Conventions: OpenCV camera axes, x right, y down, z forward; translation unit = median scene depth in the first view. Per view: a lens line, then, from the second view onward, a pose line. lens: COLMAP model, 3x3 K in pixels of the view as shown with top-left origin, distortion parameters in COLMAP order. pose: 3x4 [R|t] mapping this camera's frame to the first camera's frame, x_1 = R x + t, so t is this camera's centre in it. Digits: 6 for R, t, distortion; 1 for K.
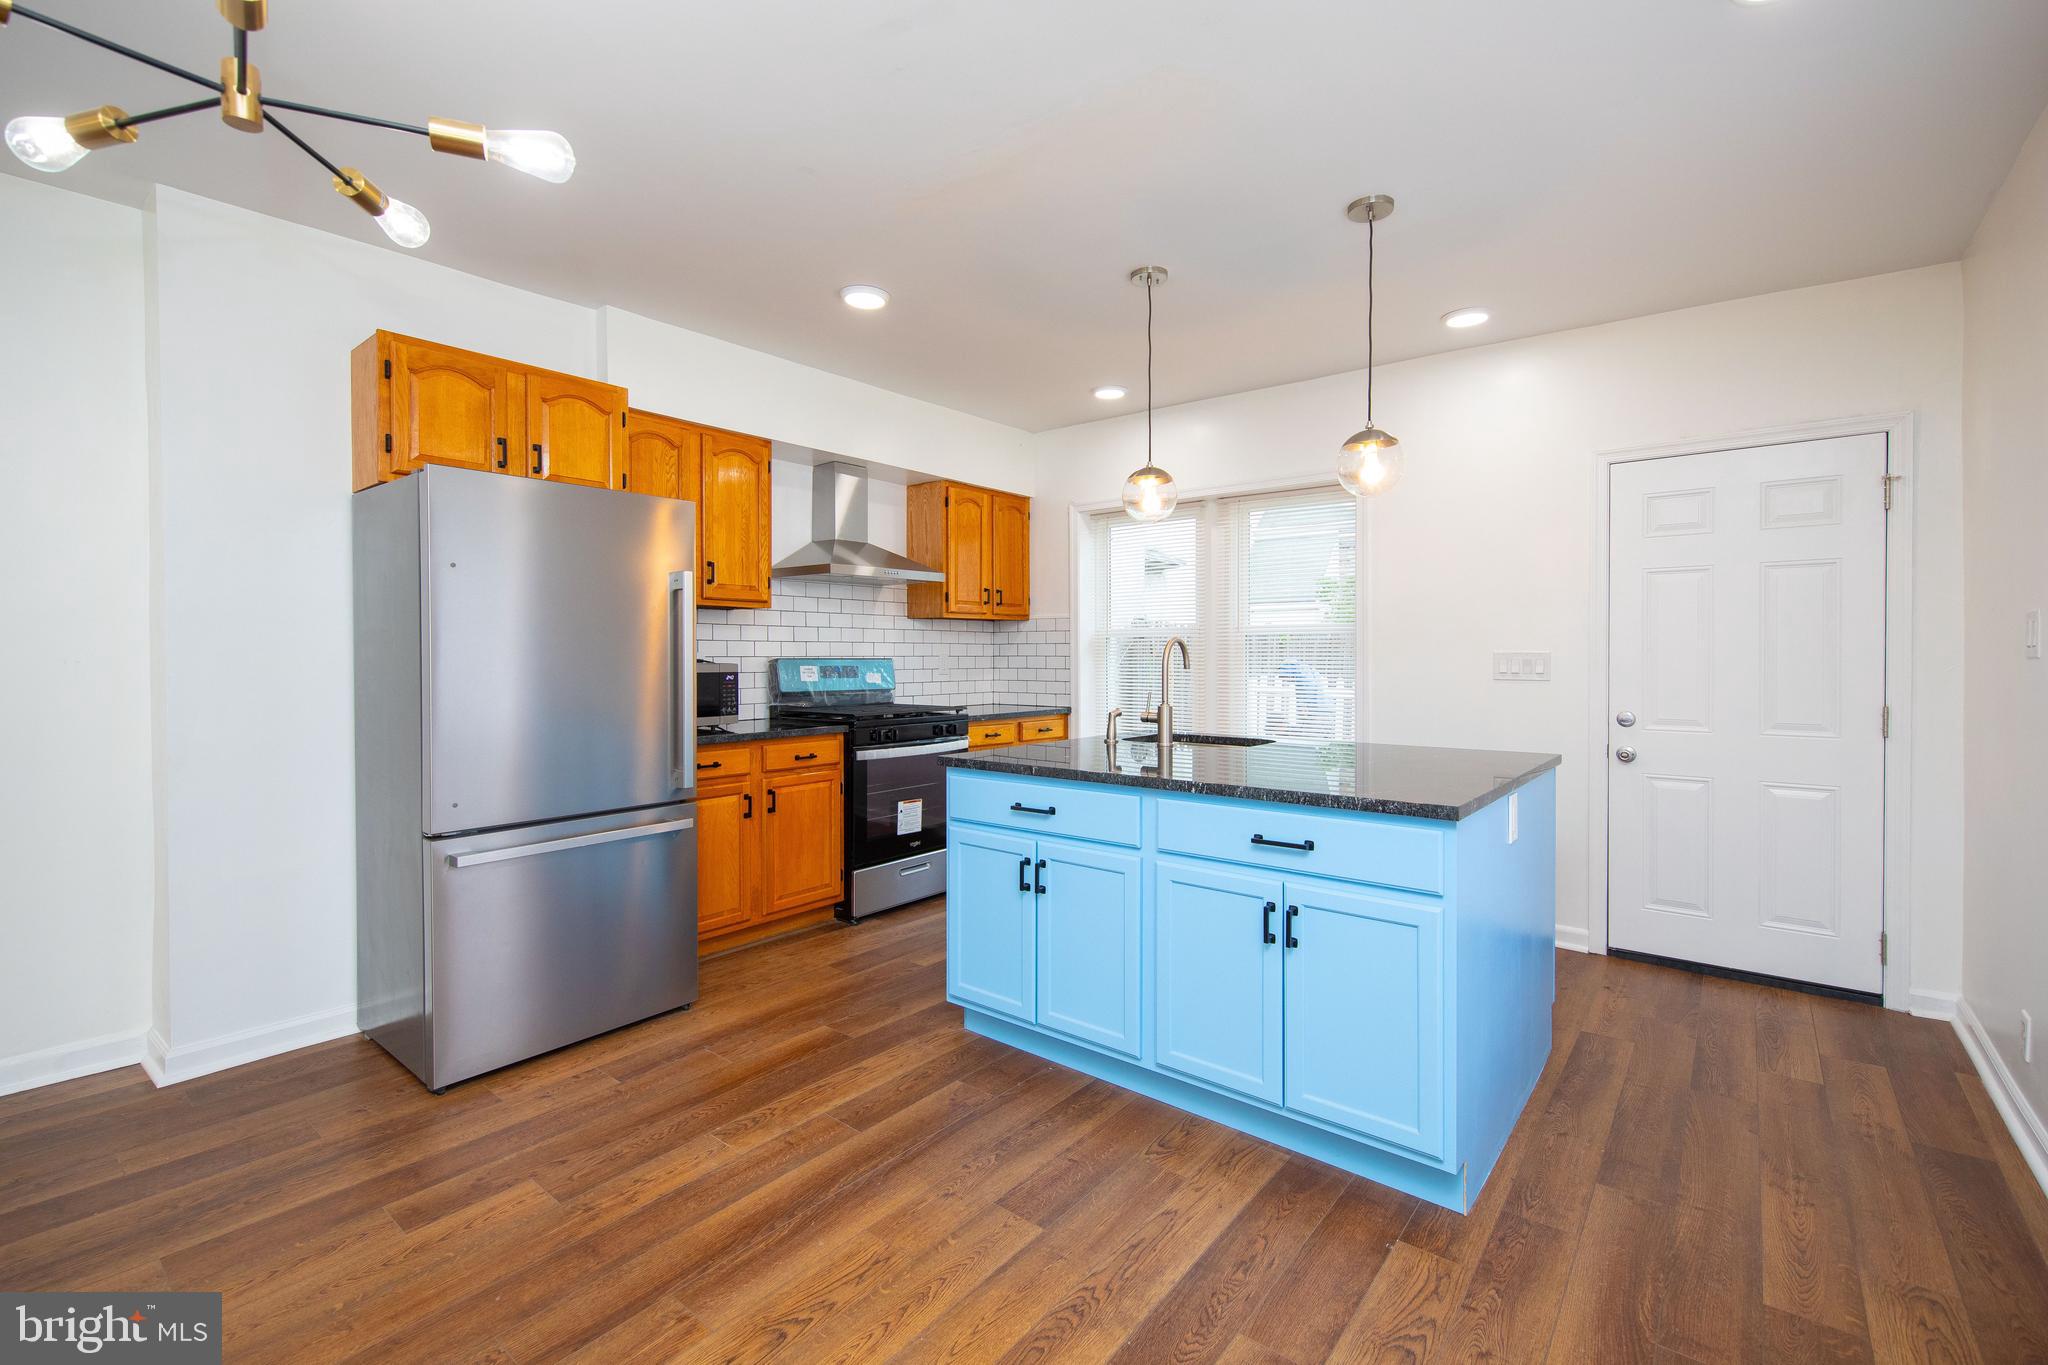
lens RADIAL K [[893.0, 0, 1027.6], [0, 893.0, 657.8], [0, 0, 1]] dist [0.015347, -0.006920]
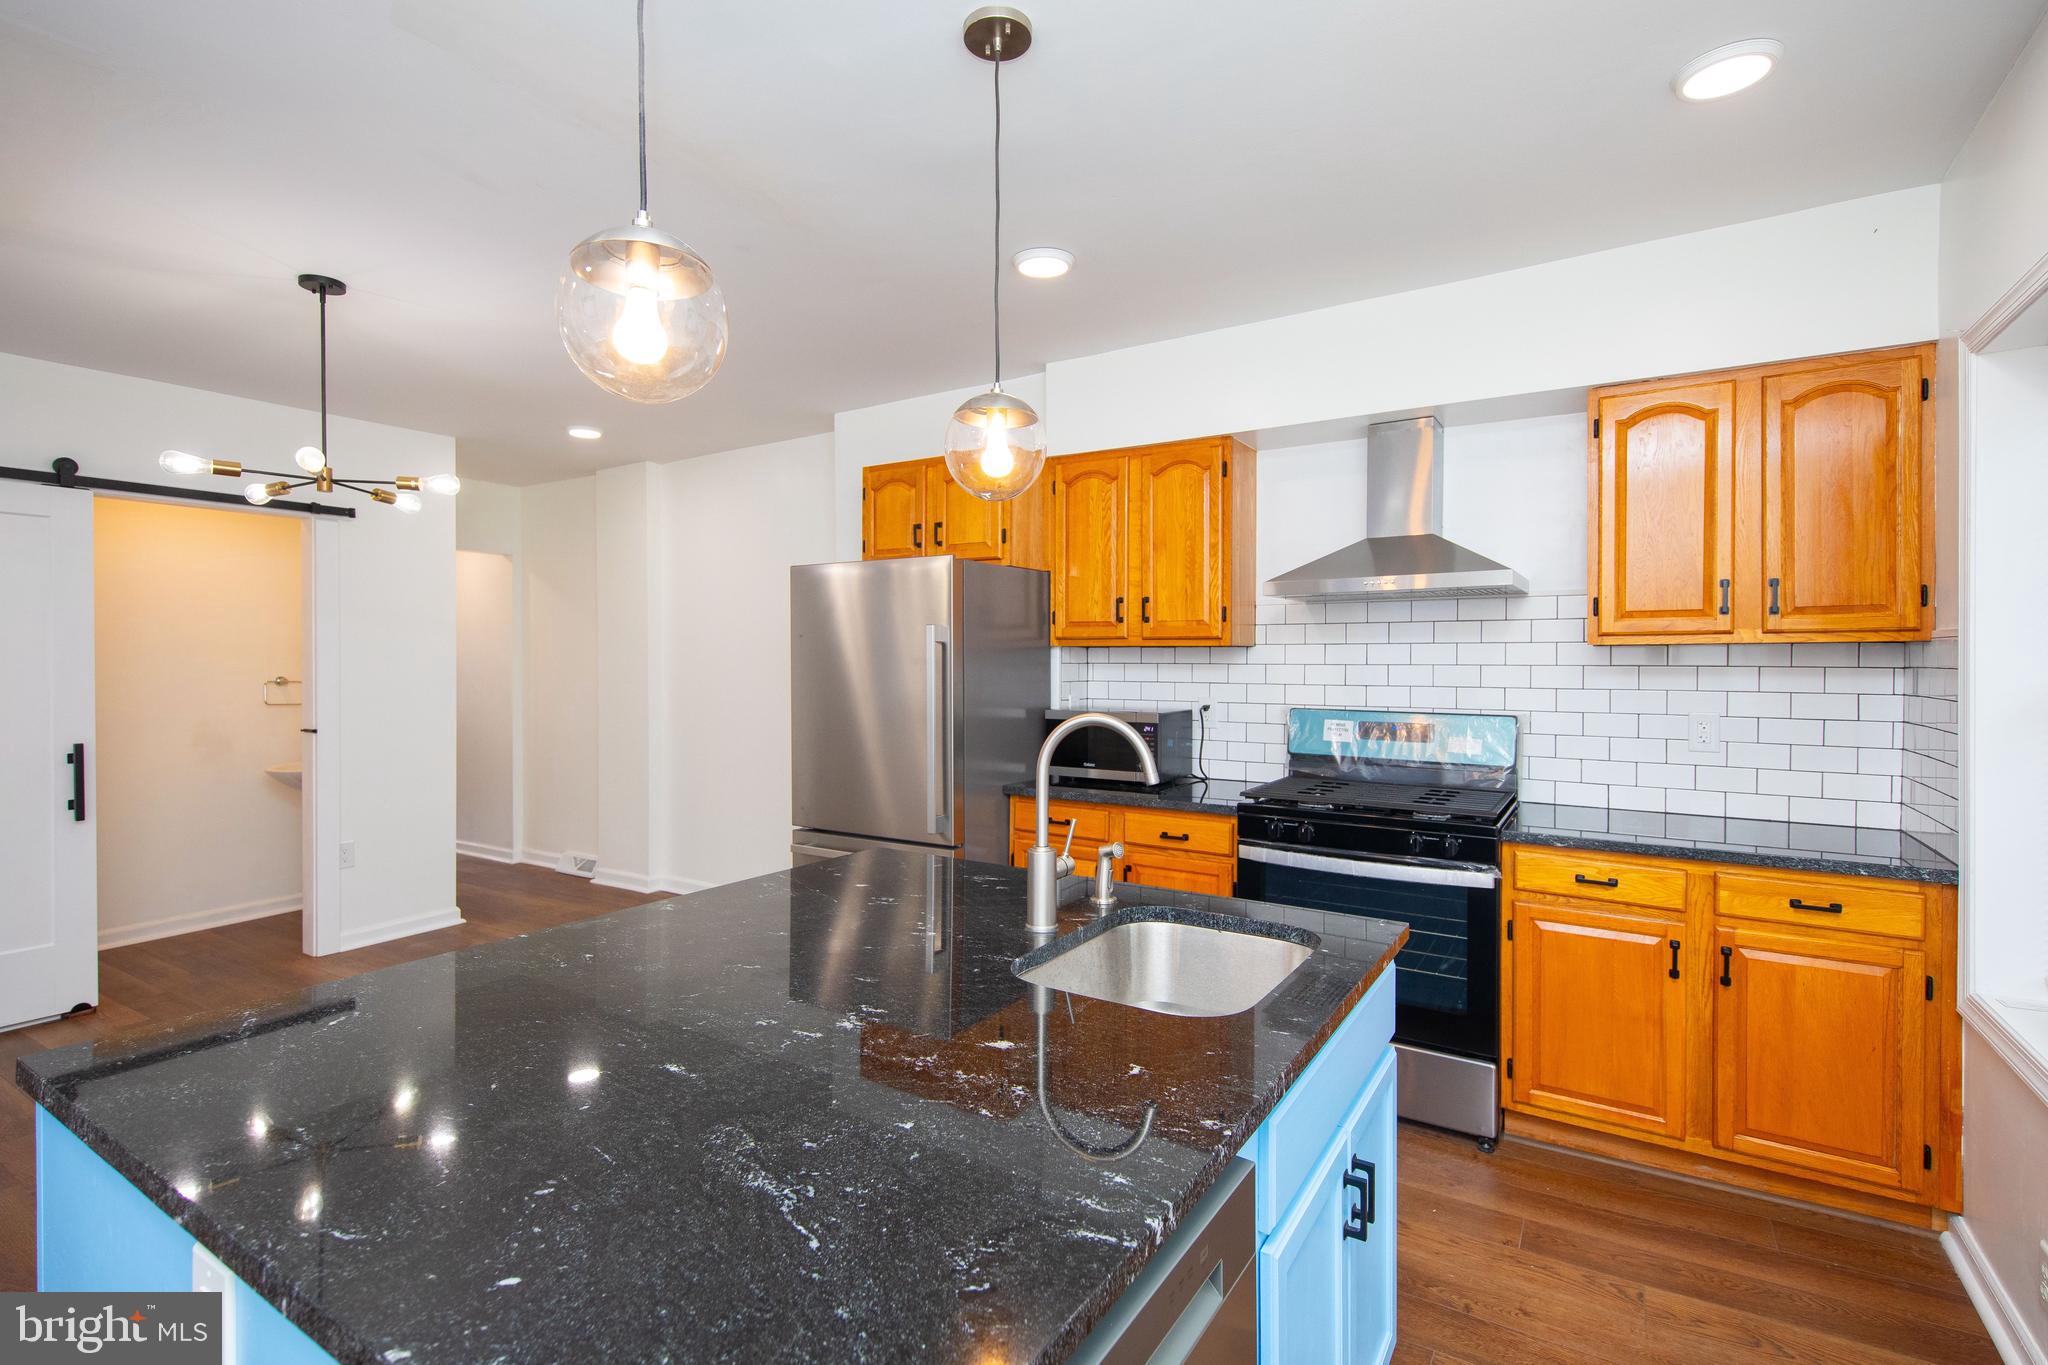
lens RADIAL K [[945.3, 0, 1020.8], [0, 945.3, 669.9], [0, 0, 1]] dist [0.020107, -0.009443]
pose [[0.111955, 0.010522, -0.993658, 0.703848], [-0.006301, 0.999931, 0.009878, -0.054538], [0.993693, 0.005156, 0.112013, 0.961133]]
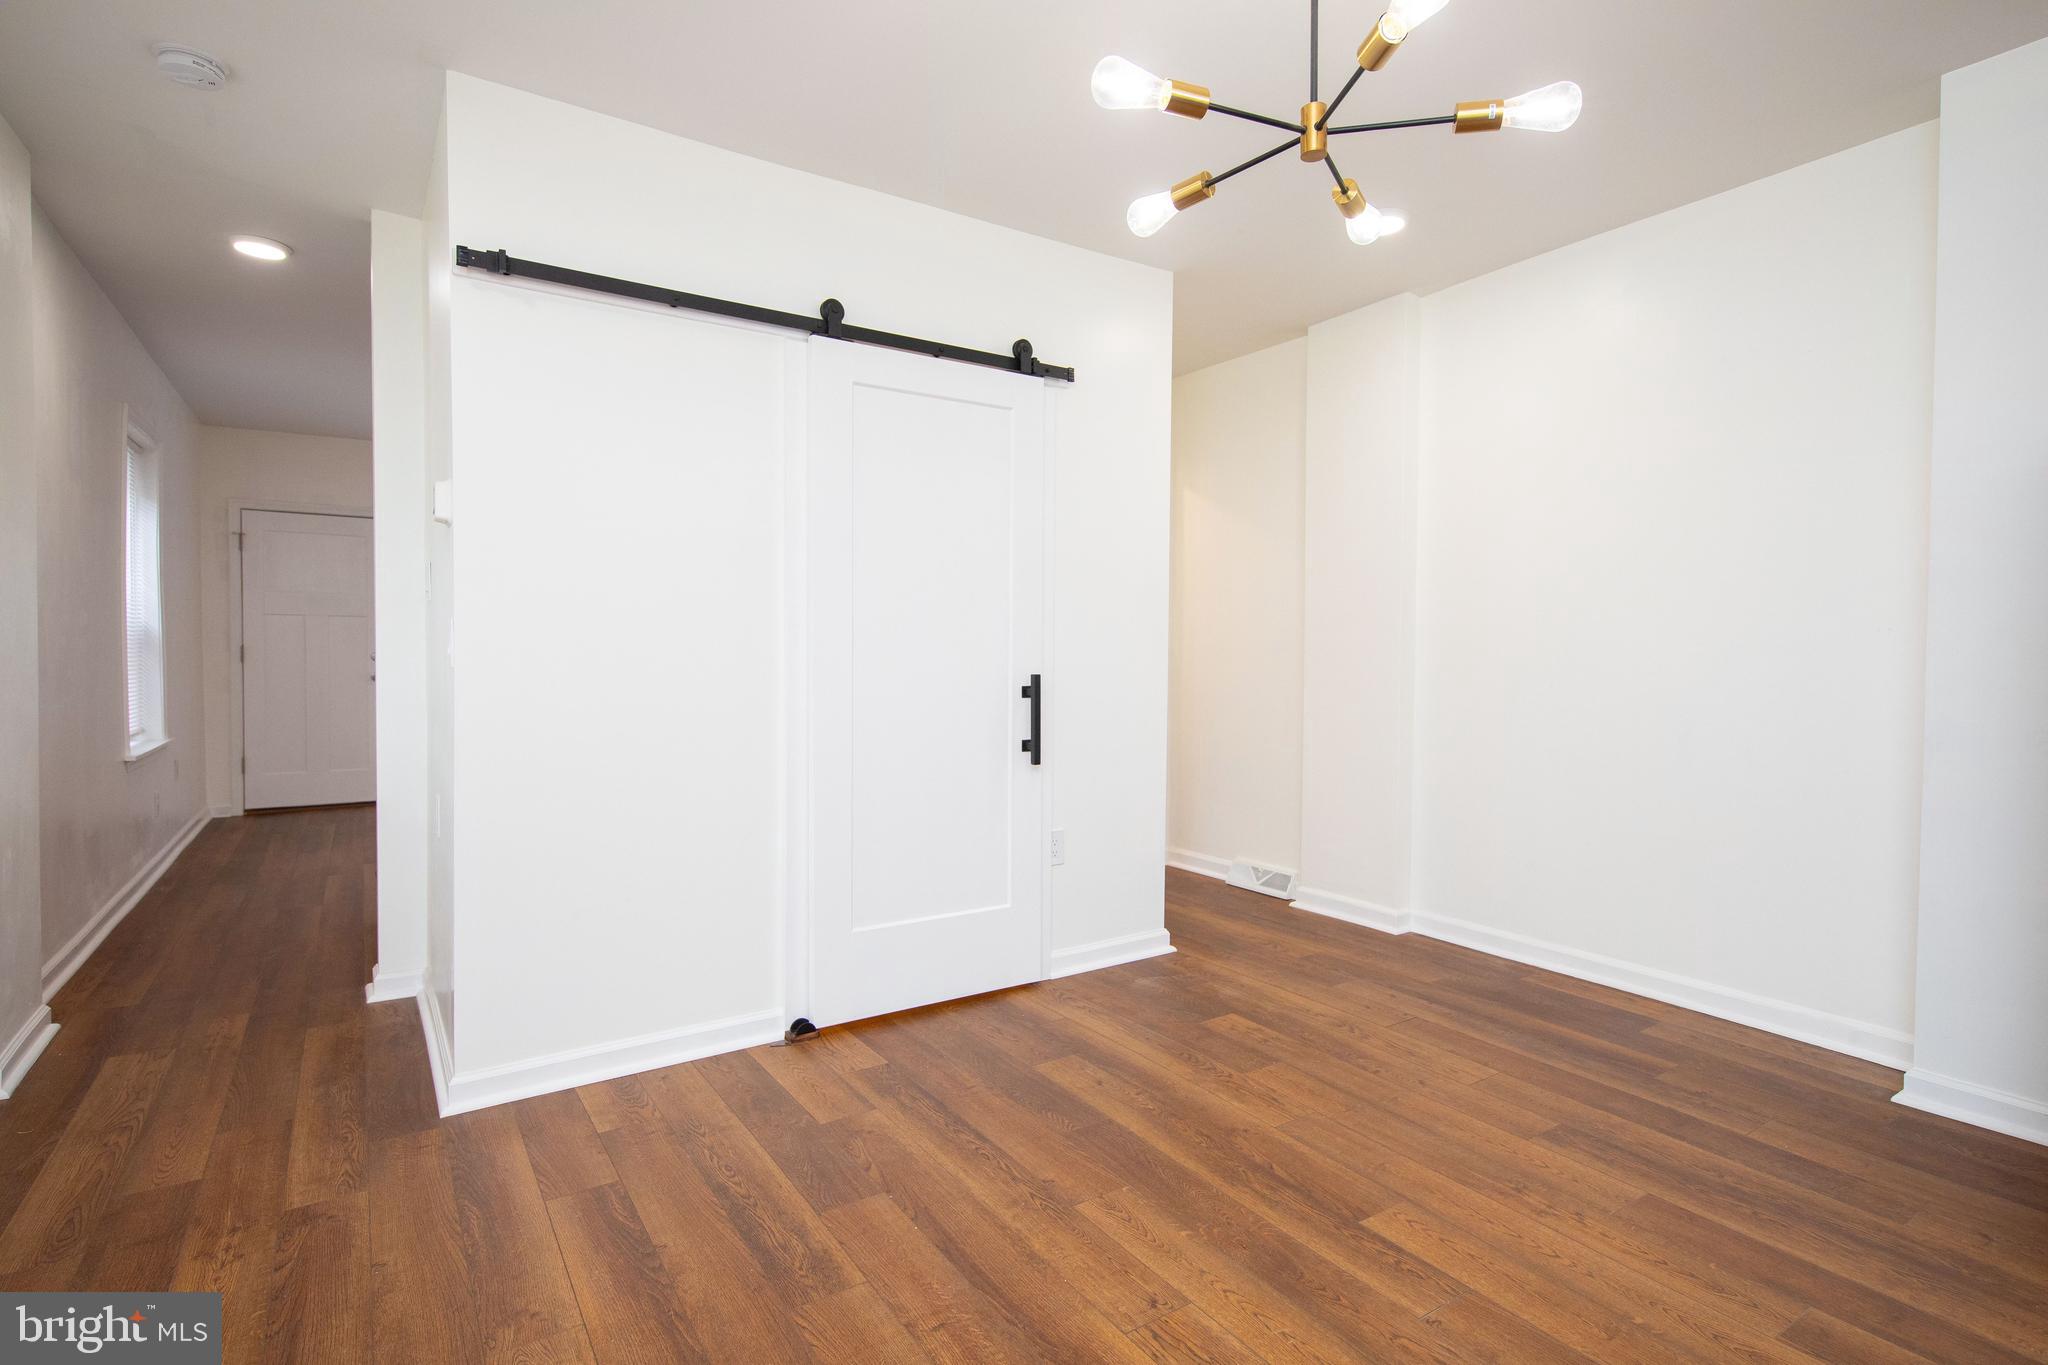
lens RADIAL K [[1015.8, 0, 1033.5], [0, 1015.8, 676.0], [0, 0, 1]] dist [0.021220, -0.008434]
pose [[-0.304631, 0.023208, -0.952188, 0.214038], [-0.011963, 0.999531, 0.028189, 0.029208], [0.952395, 0.019978, -0.304210, 0.402178]]
